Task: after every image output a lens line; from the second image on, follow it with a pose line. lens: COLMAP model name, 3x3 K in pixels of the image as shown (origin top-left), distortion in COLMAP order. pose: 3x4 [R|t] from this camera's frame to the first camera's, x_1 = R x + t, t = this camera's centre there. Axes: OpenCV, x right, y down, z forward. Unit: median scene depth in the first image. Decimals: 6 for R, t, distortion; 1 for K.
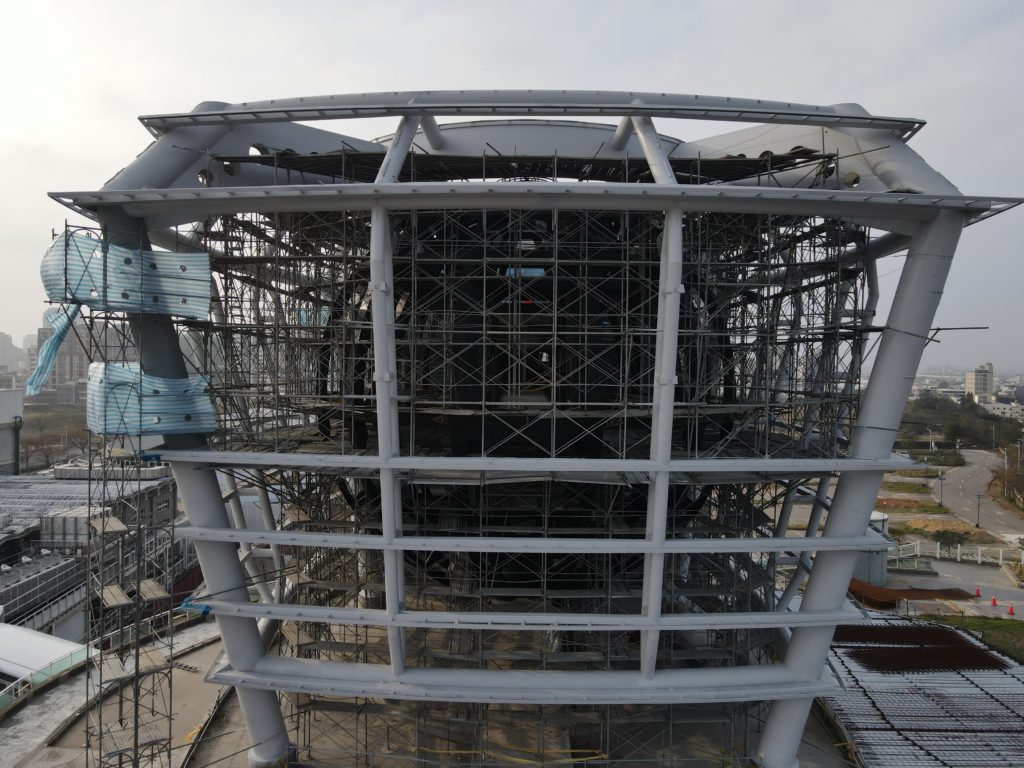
lens RADIAL K [[752.3, 0, 509.7], [0, 752.3, 382.0], [0, 0, 1]] dist [-0.000518, 0.027217]
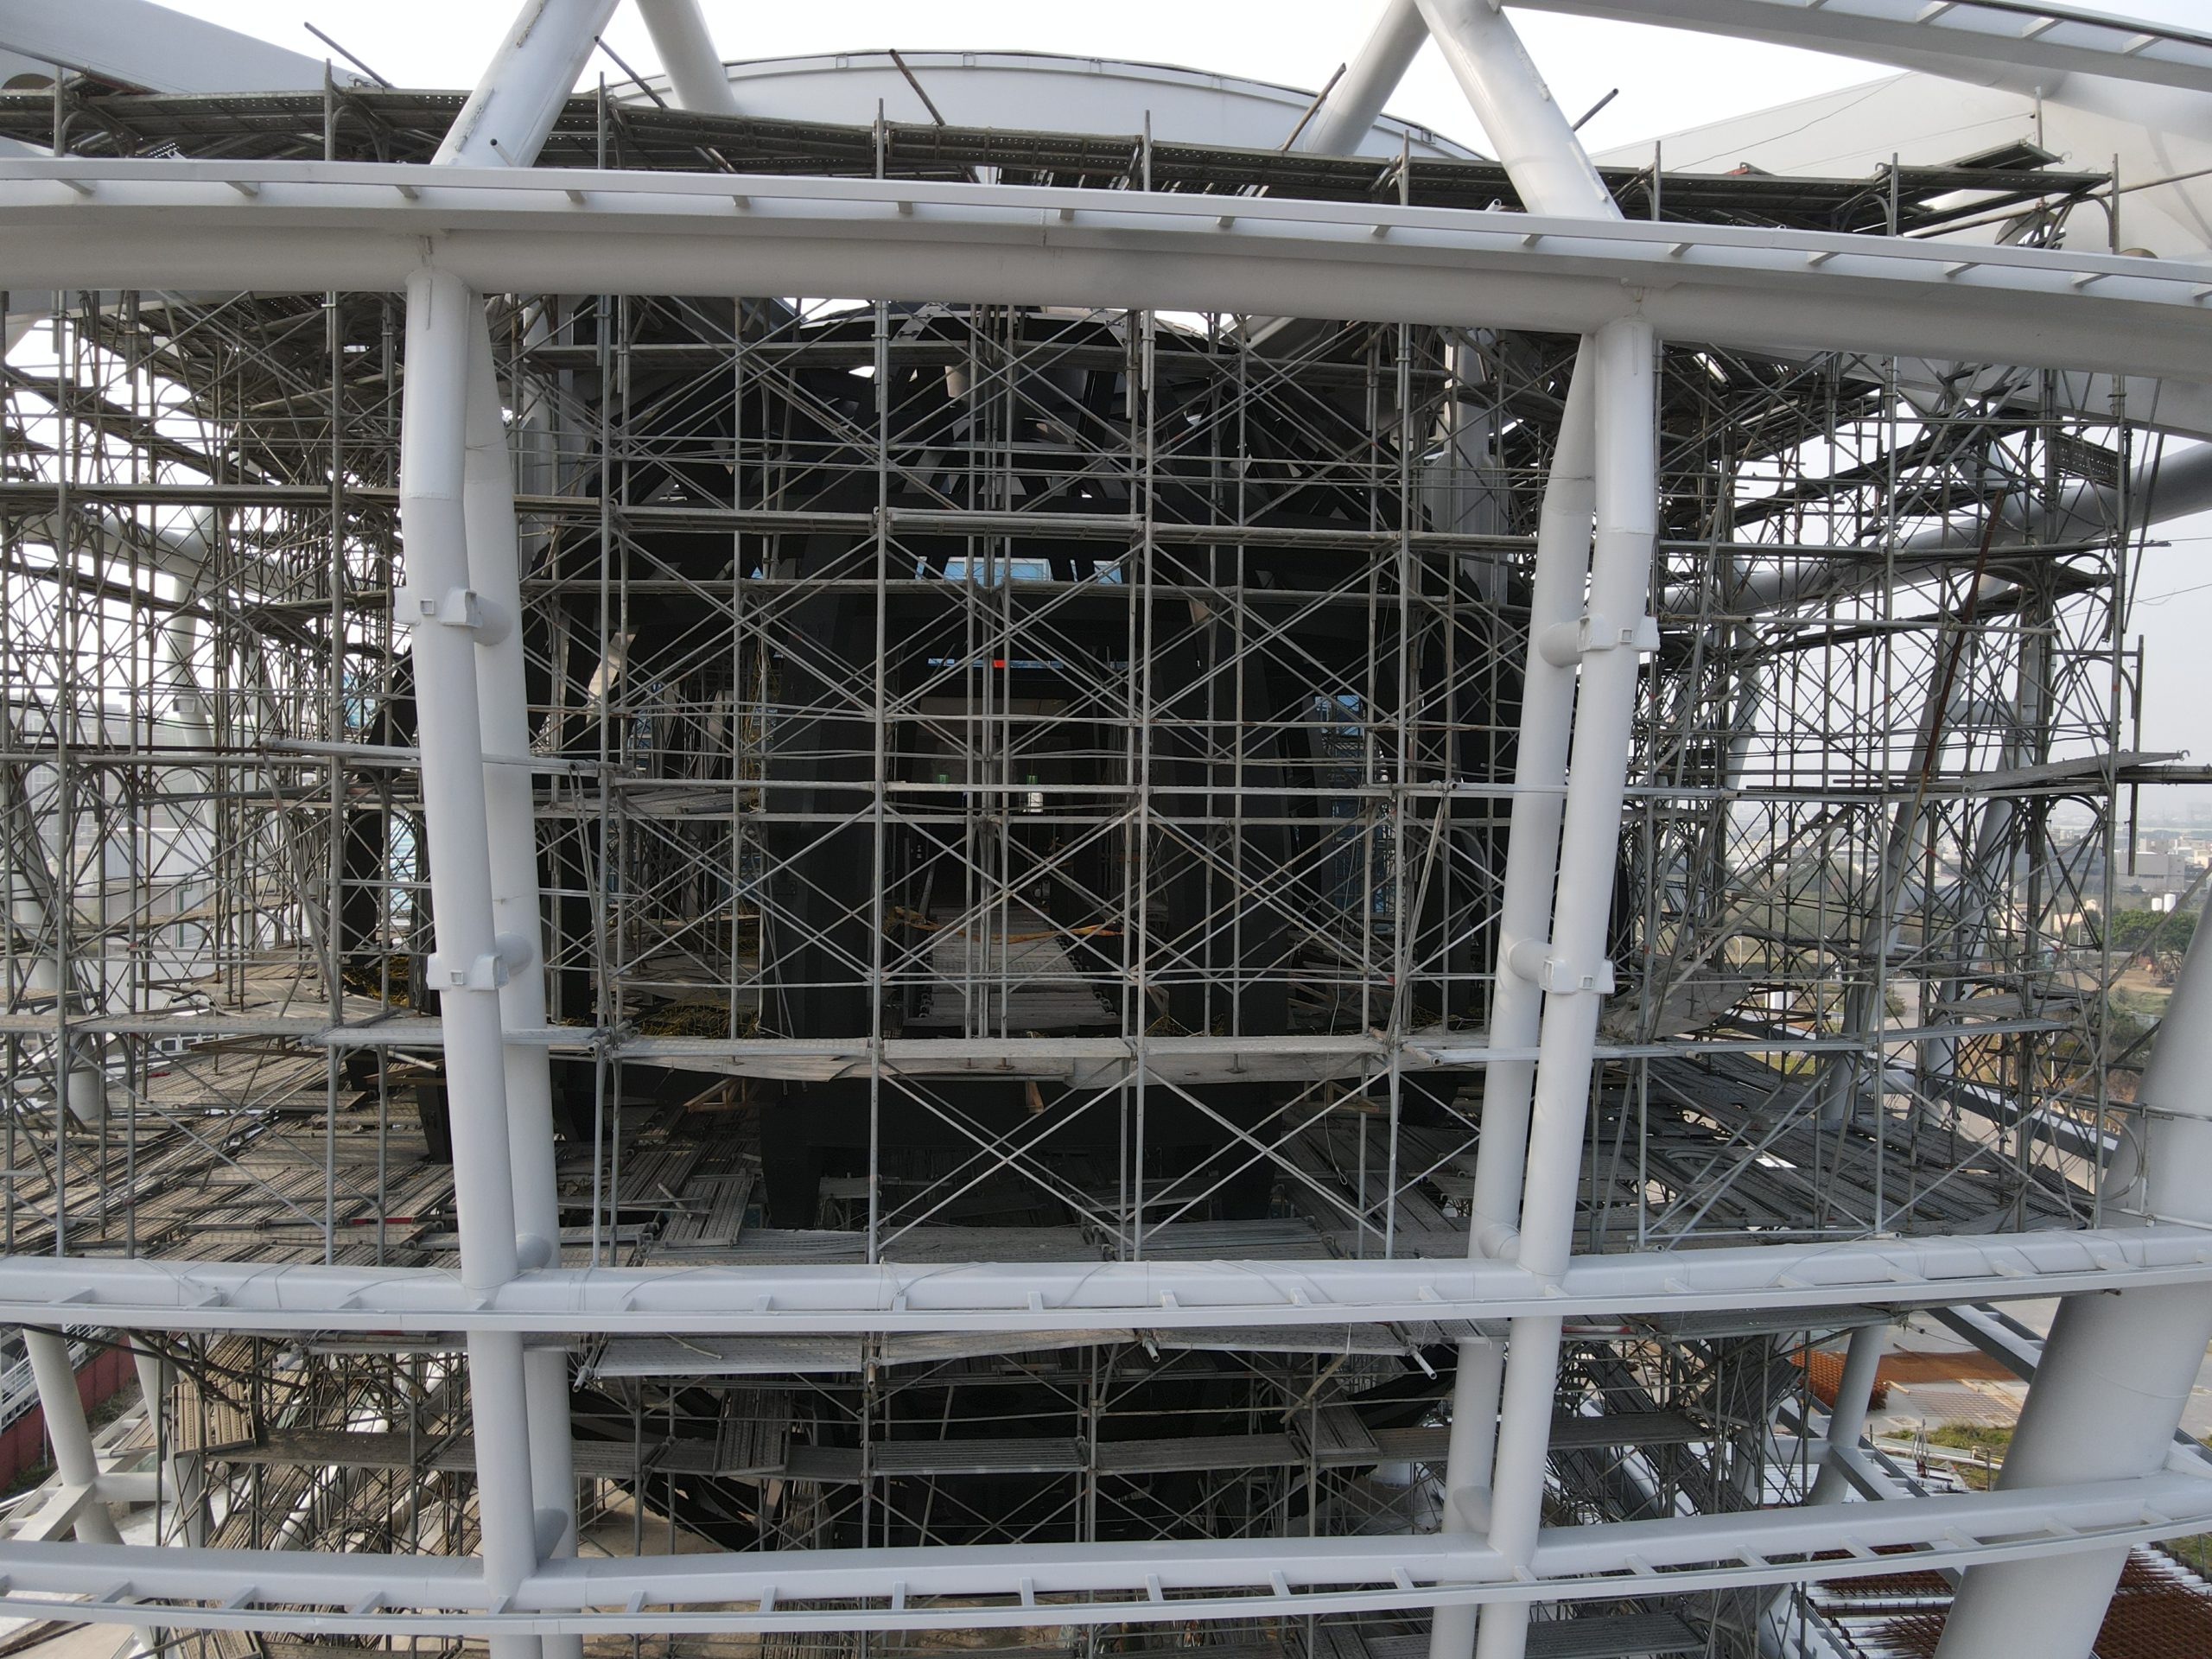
lens RADIAL K [[1619.4, 0, 1101.0], [0, 1619.4, 824.9], [0, 0, 1]] dist [0.017972, -0.005399]
pose [[0.994738, 0.002191, 0.102432, -0.014017], [-0.001952, 0.999995, -0.002429, -0.050624], [-0.102437, 0.002216, 0.994737, 0.413611]]
